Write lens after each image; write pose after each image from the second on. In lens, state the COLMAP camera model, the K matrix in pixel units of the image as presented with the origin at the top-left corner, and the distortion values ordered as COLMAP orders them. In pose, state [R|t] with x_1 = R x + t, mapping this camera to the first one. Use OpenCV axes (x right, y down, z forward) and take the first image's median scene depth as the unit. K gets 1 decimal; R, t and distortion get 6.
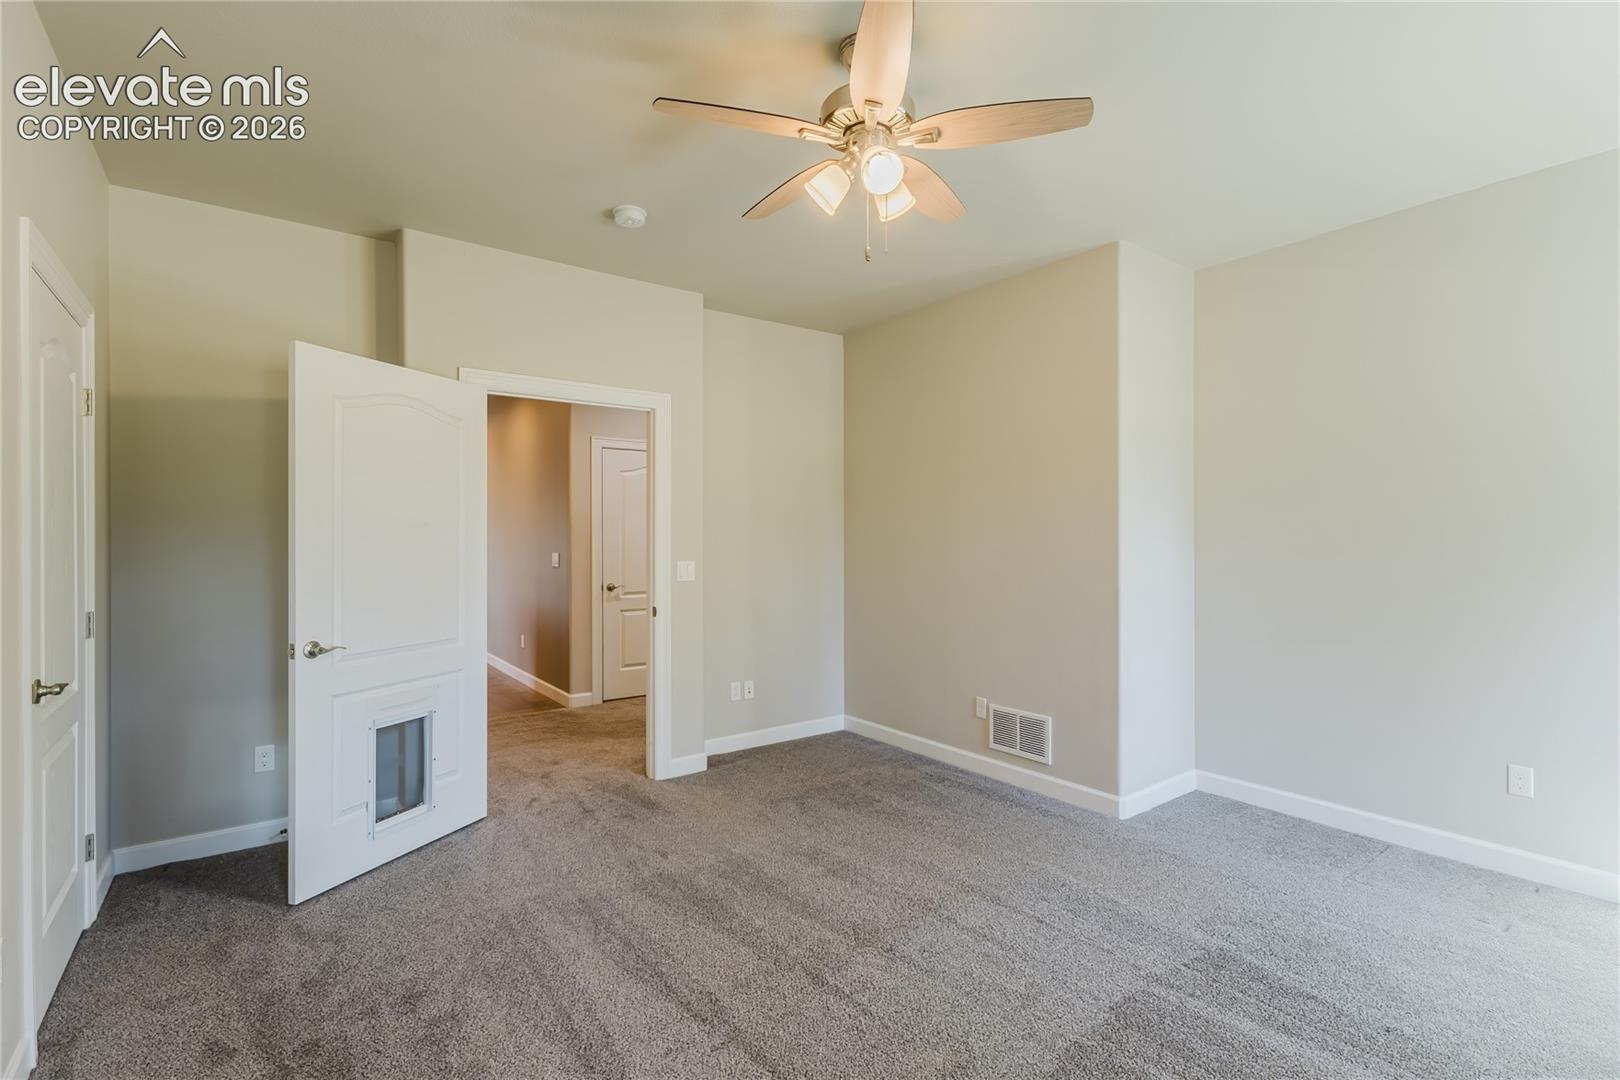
lens RADIAL K [[742.3, 0, 810.9], [0, 742.3, 542.0], [0, 0, 1]] dist [-0.001729, 0.003303]
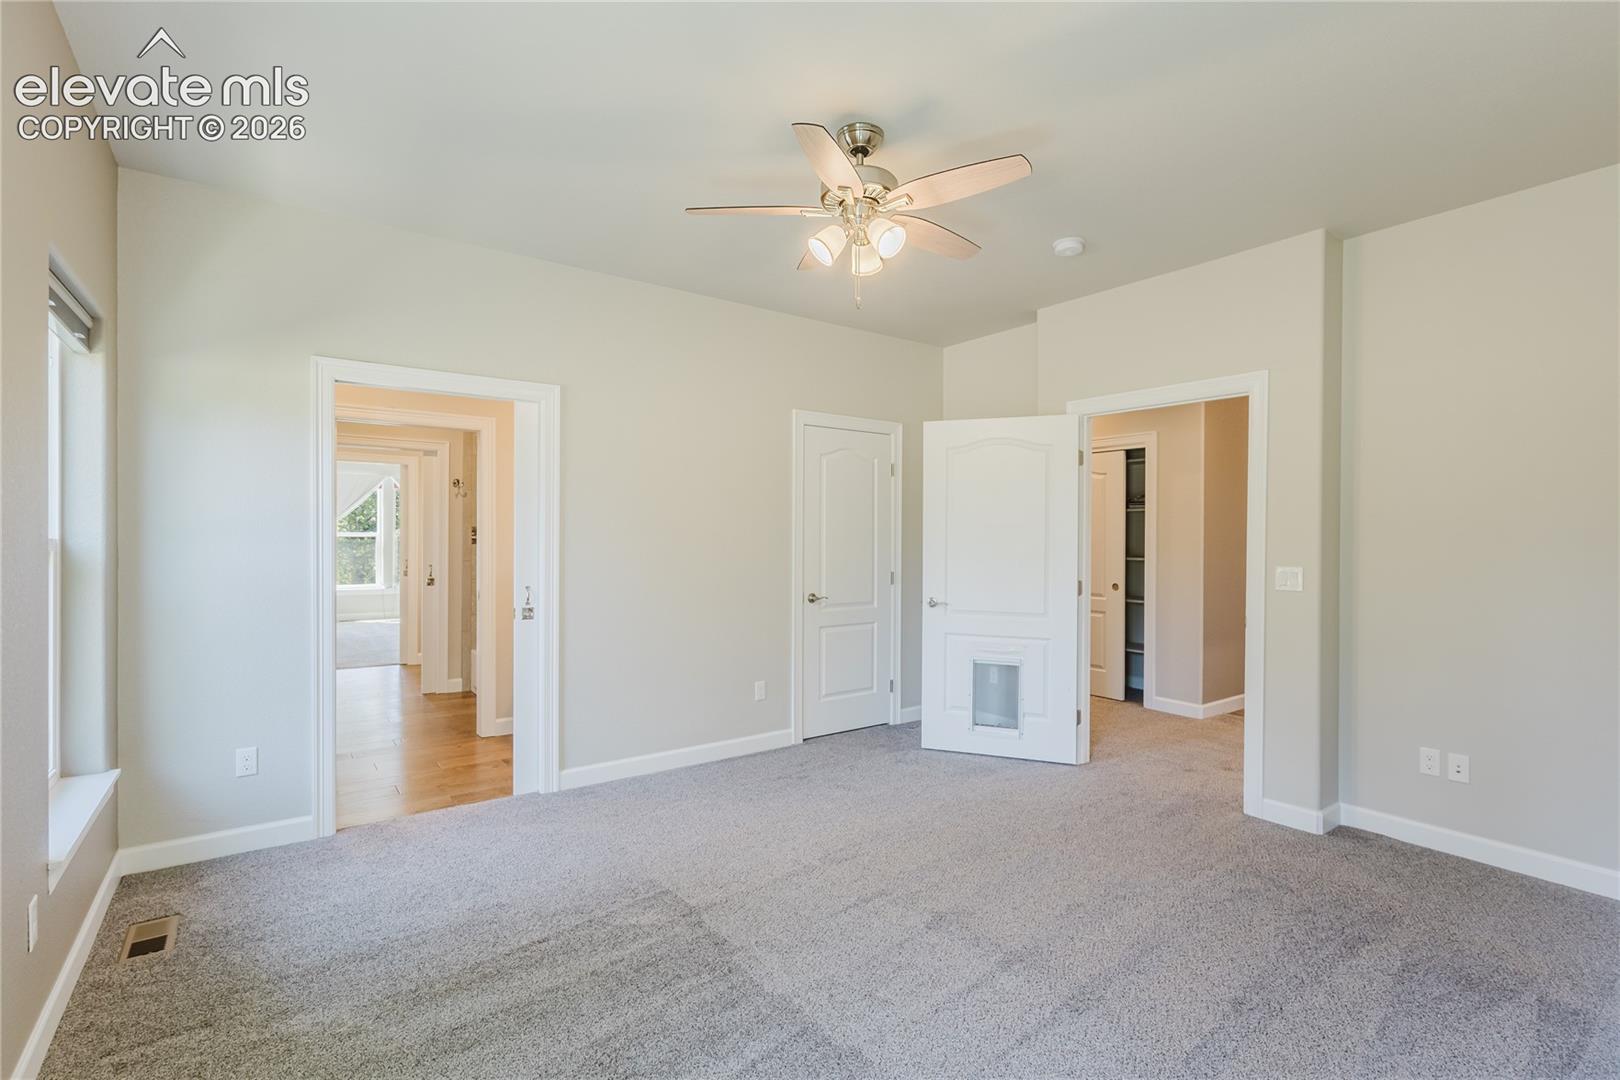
lens RADIAL K [[742.3, 0, 813.5], [0, 742.3, 535.6], [0, 0, 1]] dist [-0.001729, 0.003303]
pose [[-0.004178, -0.003855, -0.999984, 0.858239], [-0.016409, 0.999858, -0.003786, 0.003989], [0.999857, 0.016393, -0.004241, 0.616645]]
